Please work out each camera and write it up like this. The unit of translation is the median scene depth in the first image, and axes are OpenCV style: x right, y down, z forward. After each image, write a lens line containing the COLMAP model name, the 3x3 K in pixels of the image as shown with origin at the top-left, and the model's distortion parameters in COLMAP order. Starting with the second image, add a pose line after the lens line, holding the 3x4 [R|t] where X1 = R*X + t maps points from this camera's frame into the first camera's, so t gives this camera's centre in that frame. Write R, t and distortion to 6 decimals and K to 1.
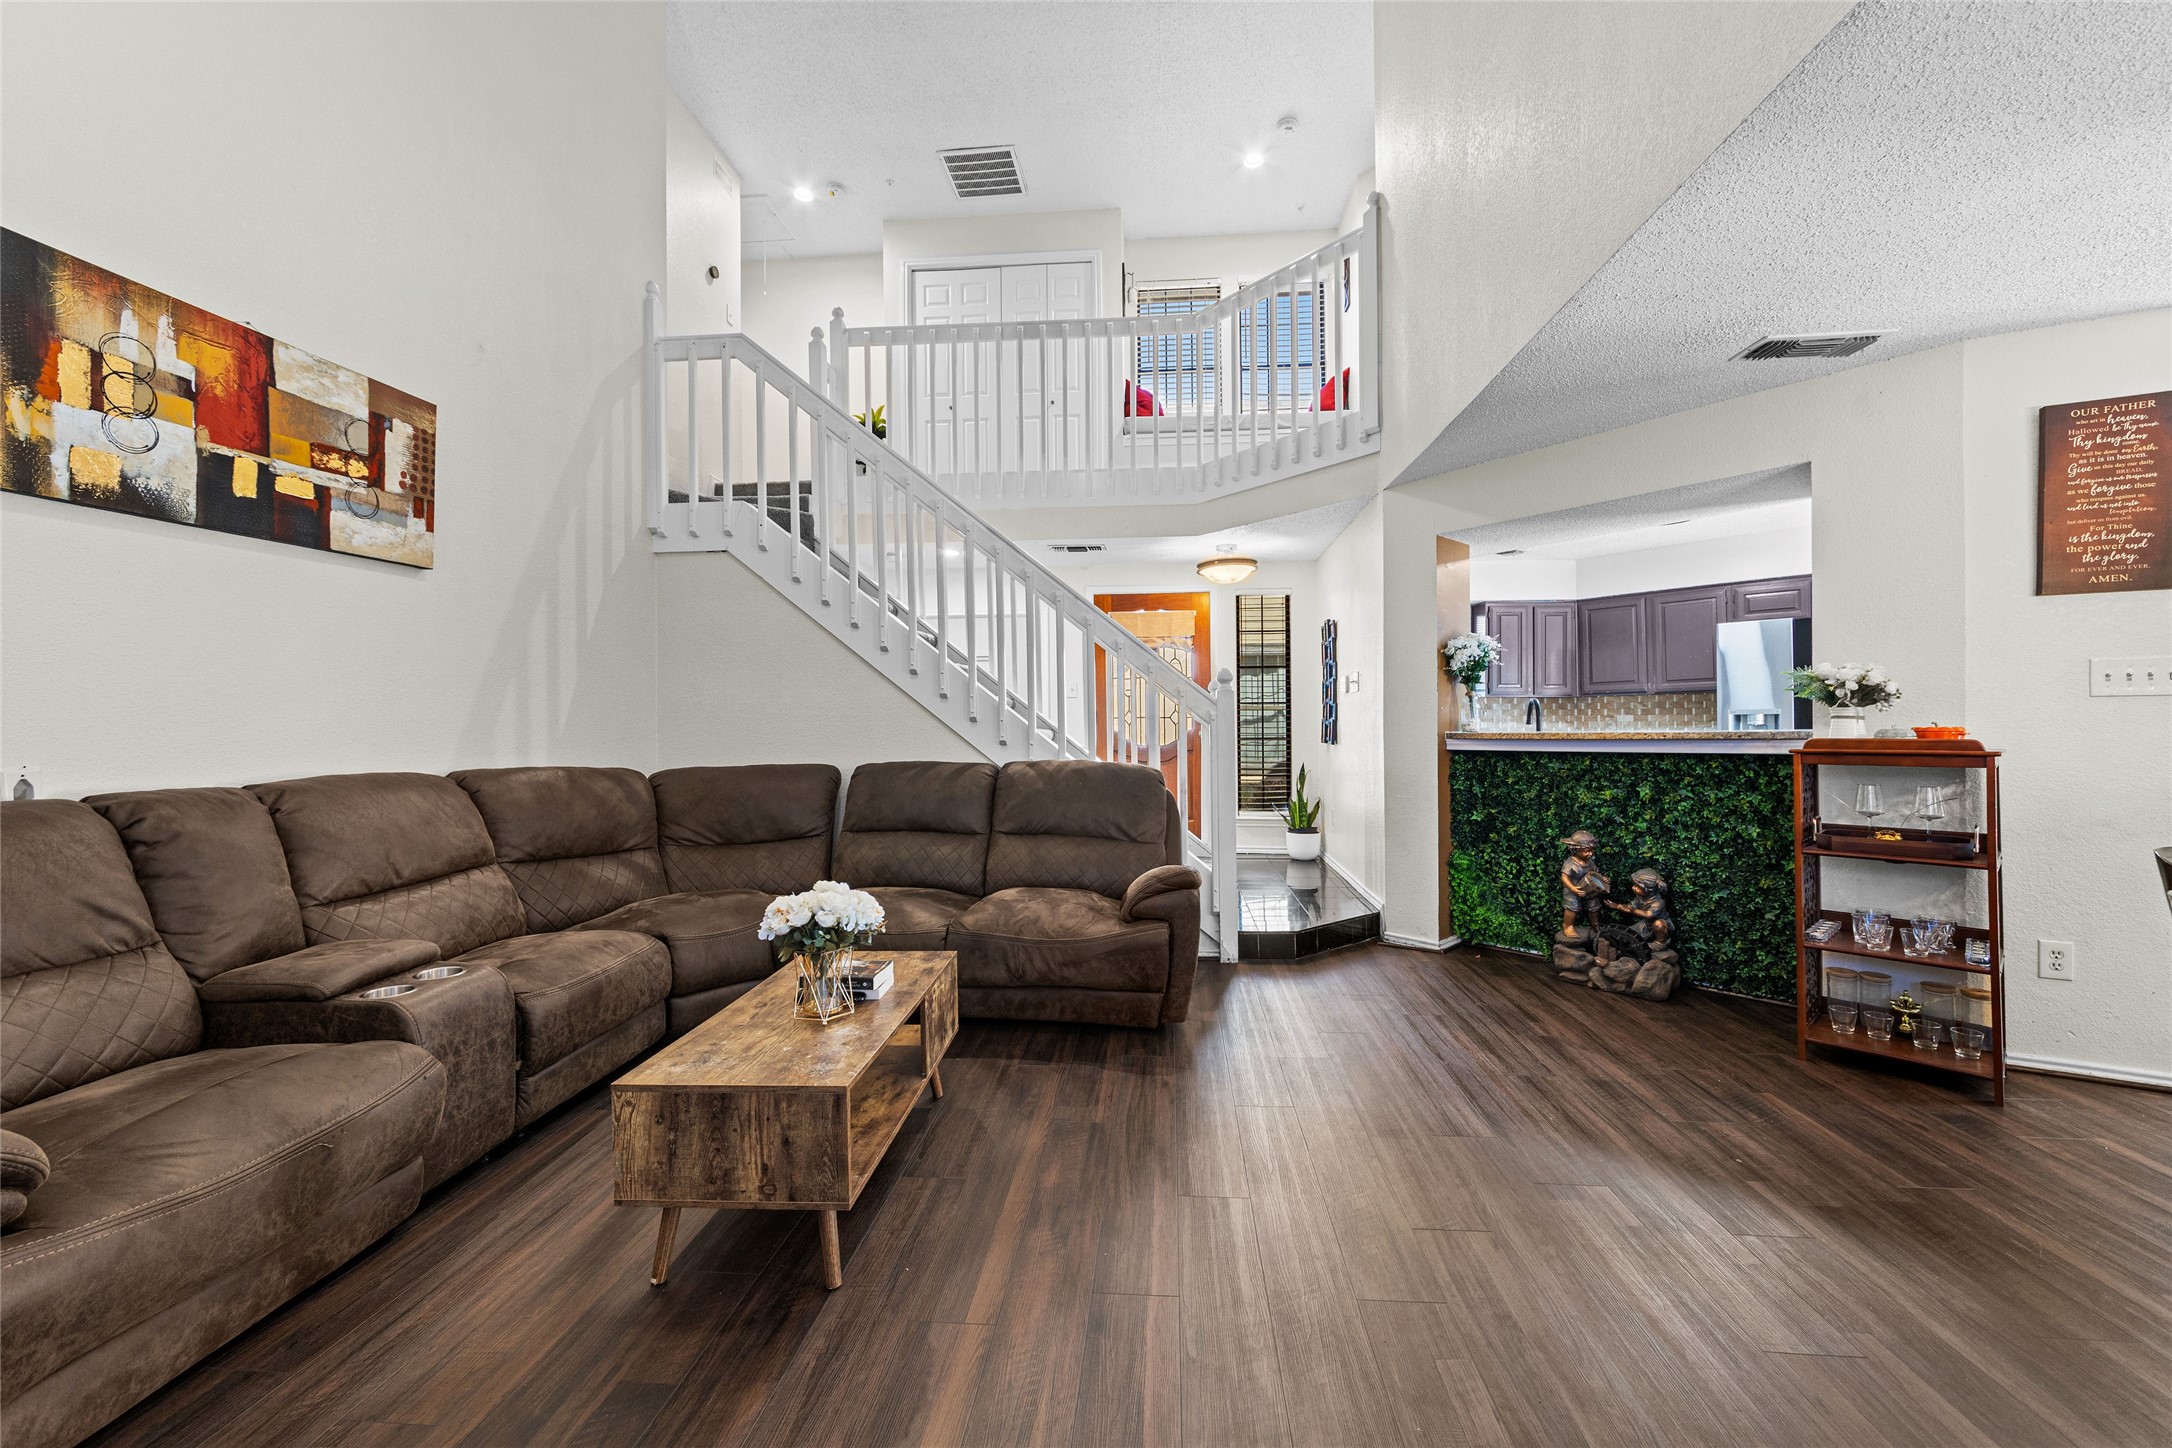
lens RADIAL K [[838.2, 0, 1089.2], [0, 838.2, 720.0], [0, 0, 1]] dist [-0.001334, -0.000714]
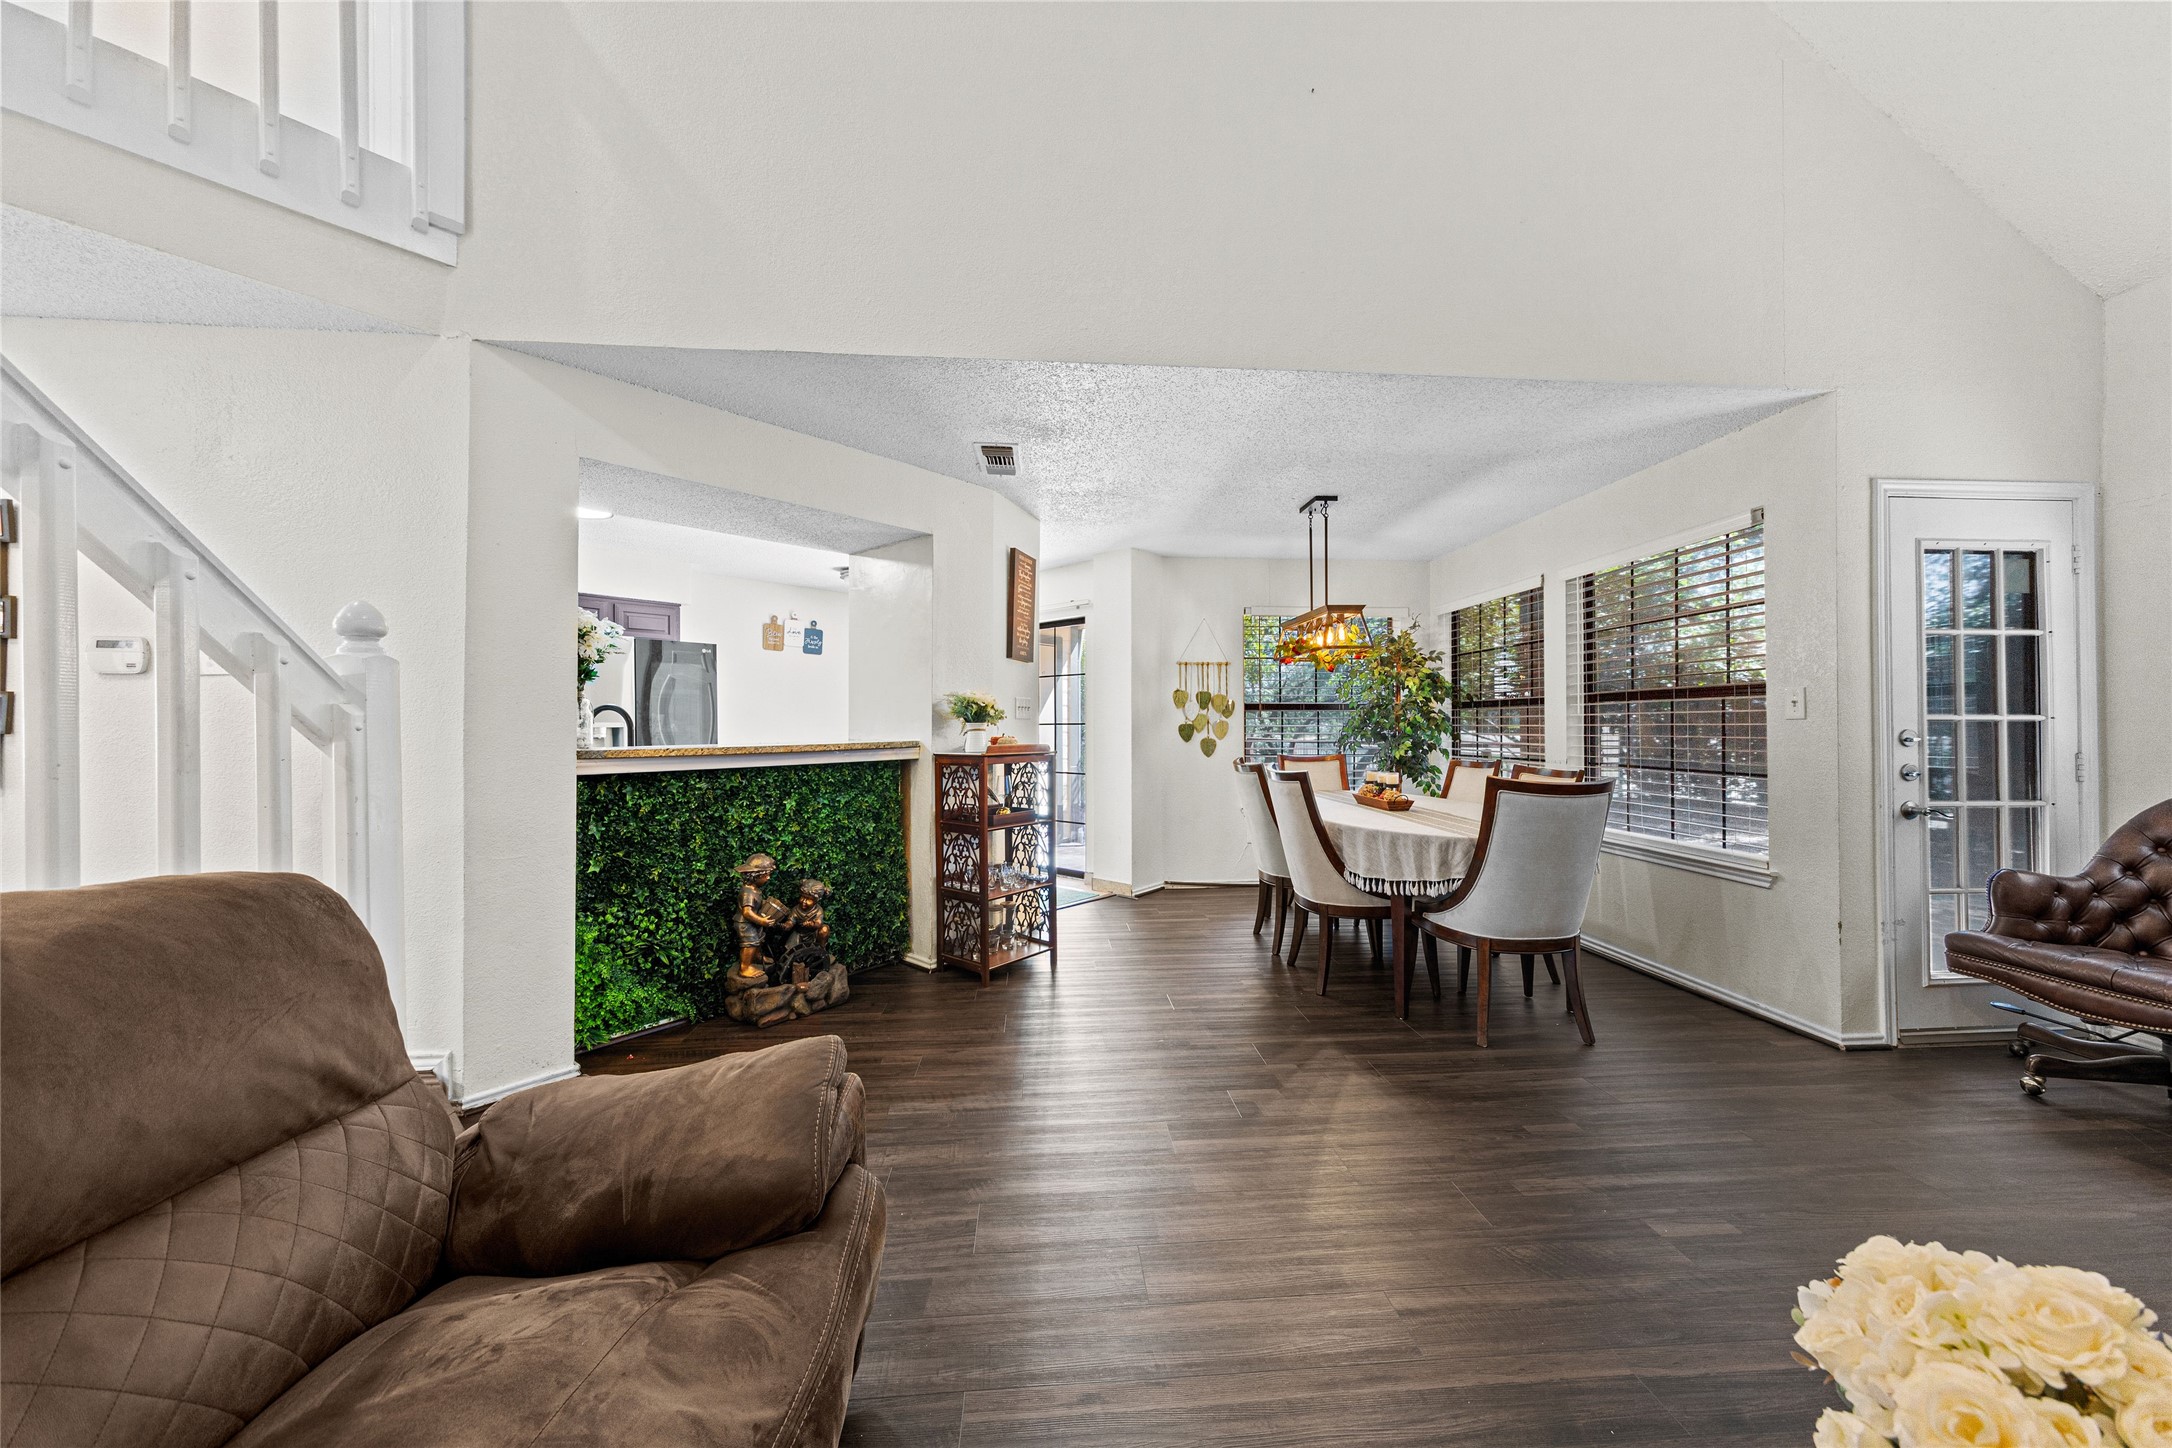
lens RADIAL K [[770.2, 0, 1083.7], [0, 770.2, 715.1], [0, 0, 1]] dist [0.013749, 0.000040]
pose [[-0.166103, 0.026745, 0.985746, -0.319088], [0.003492, 0.999642, -0.026533, 0.005298], [-0.986102, -0.000965, -0.166136, 0.846399]]
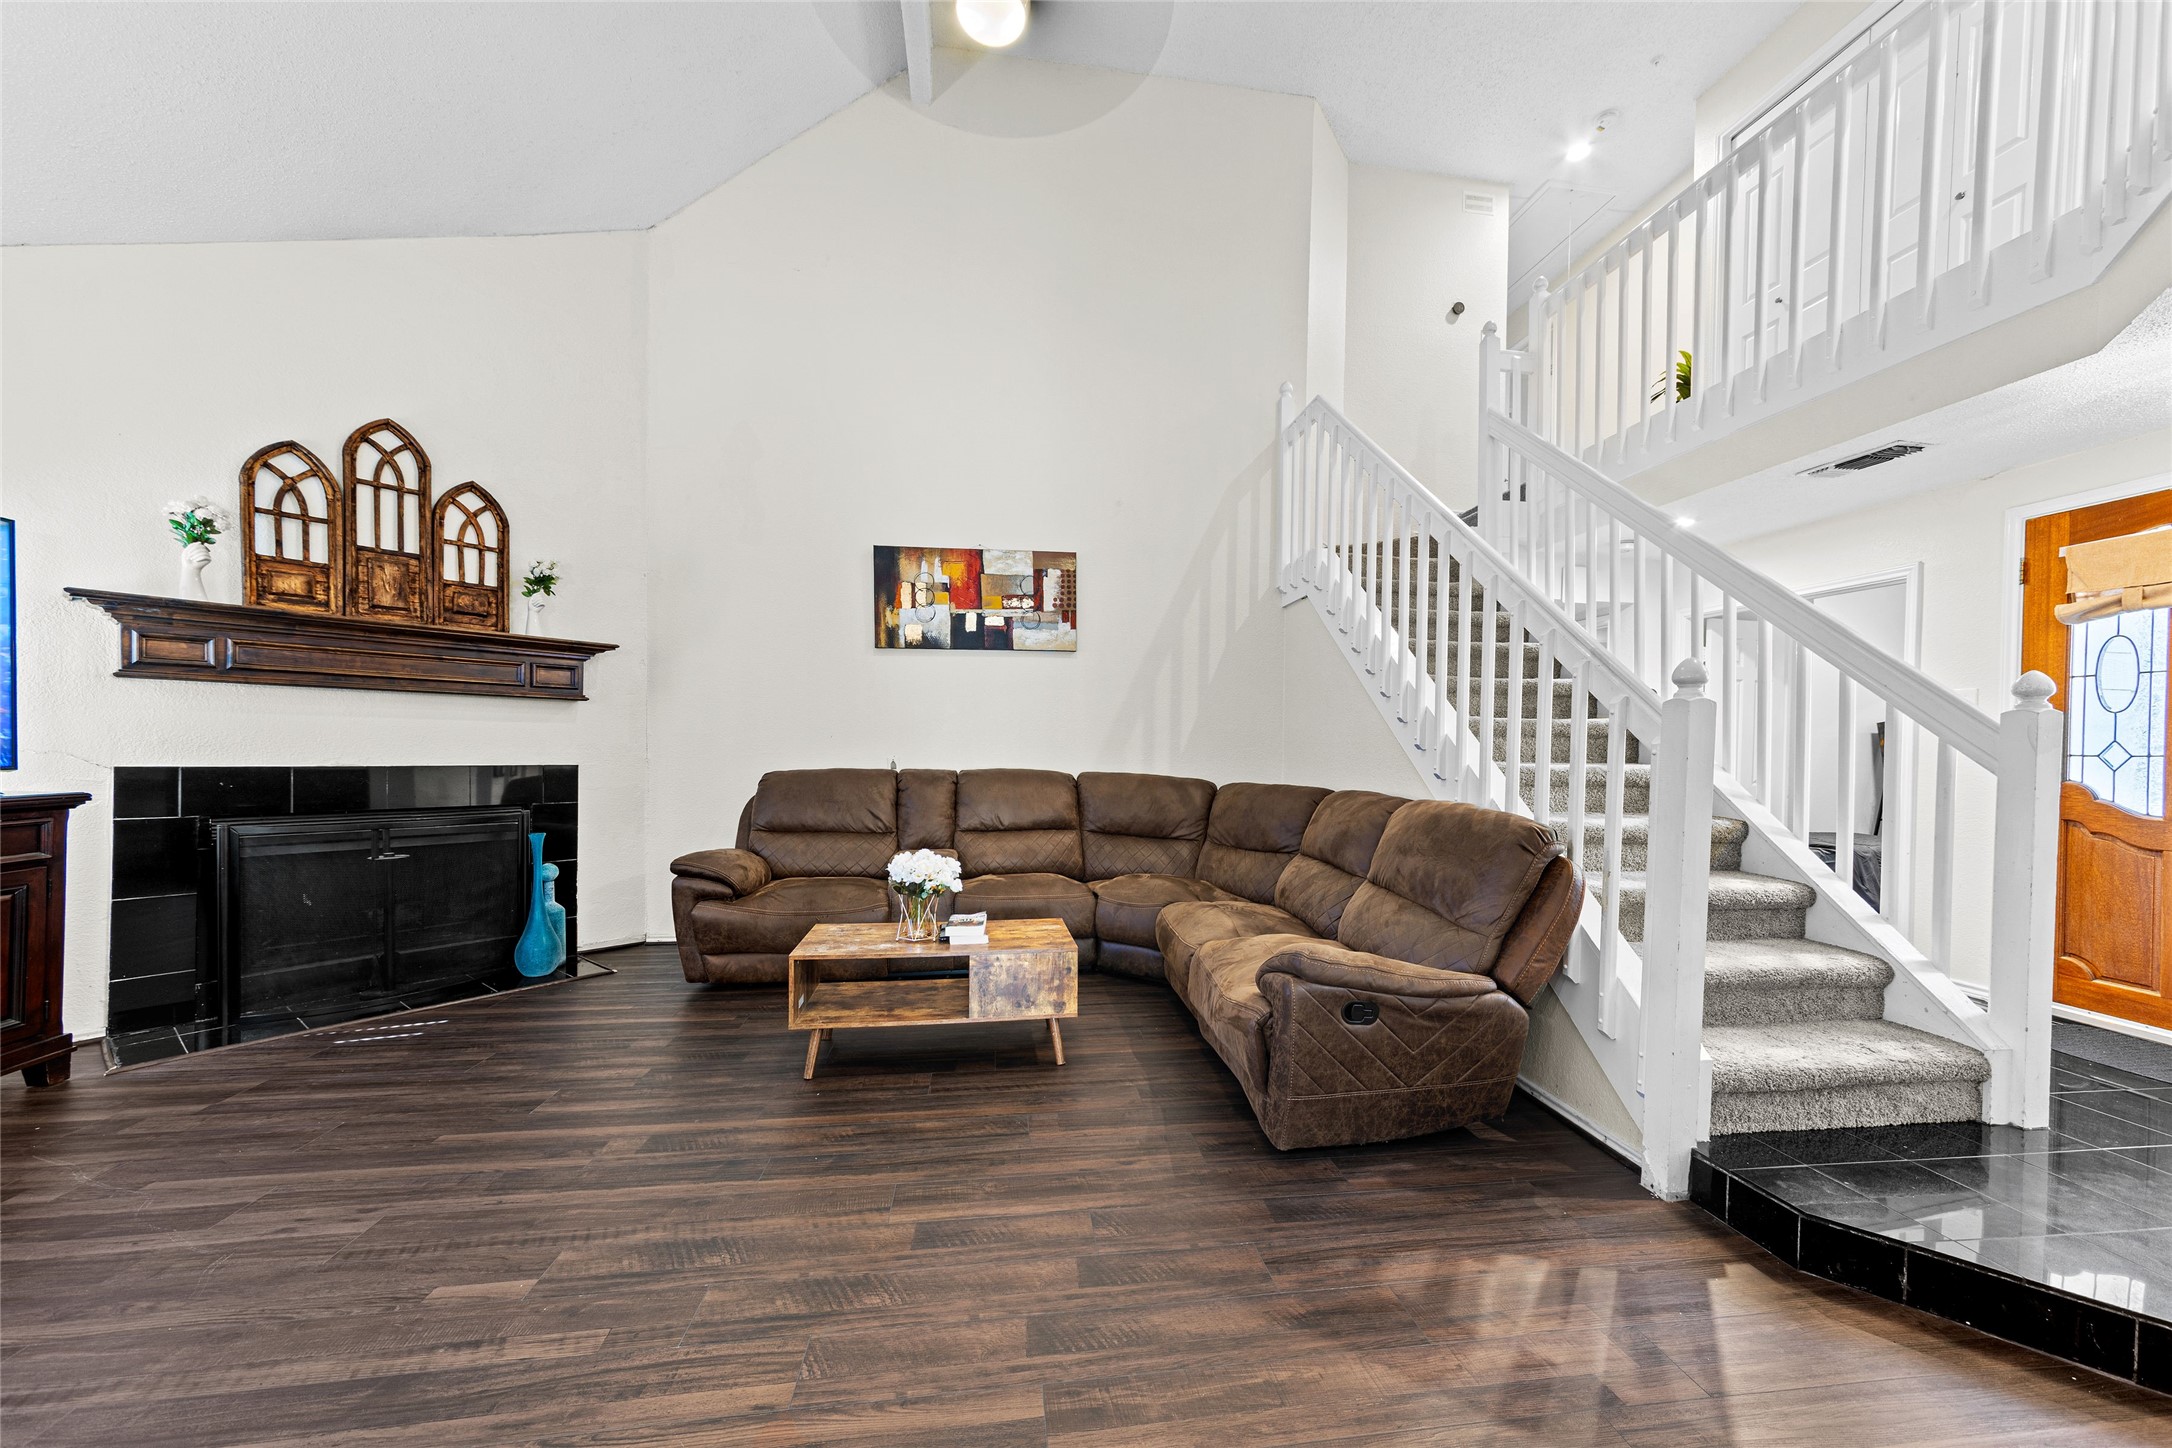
lens RADIAL K [[787.4, 0, 1090.5], [0, 787.4, 755.2], [0, 0, 1]] dist [0.001422, 0.000350]
pose [[0.231583, 0.023126, -0.972540, 0.672276], [-0.016483, 0.999667, 0.019846, -0.003309], [0.972676, 0.011435, 0.231887, 0.590514]]
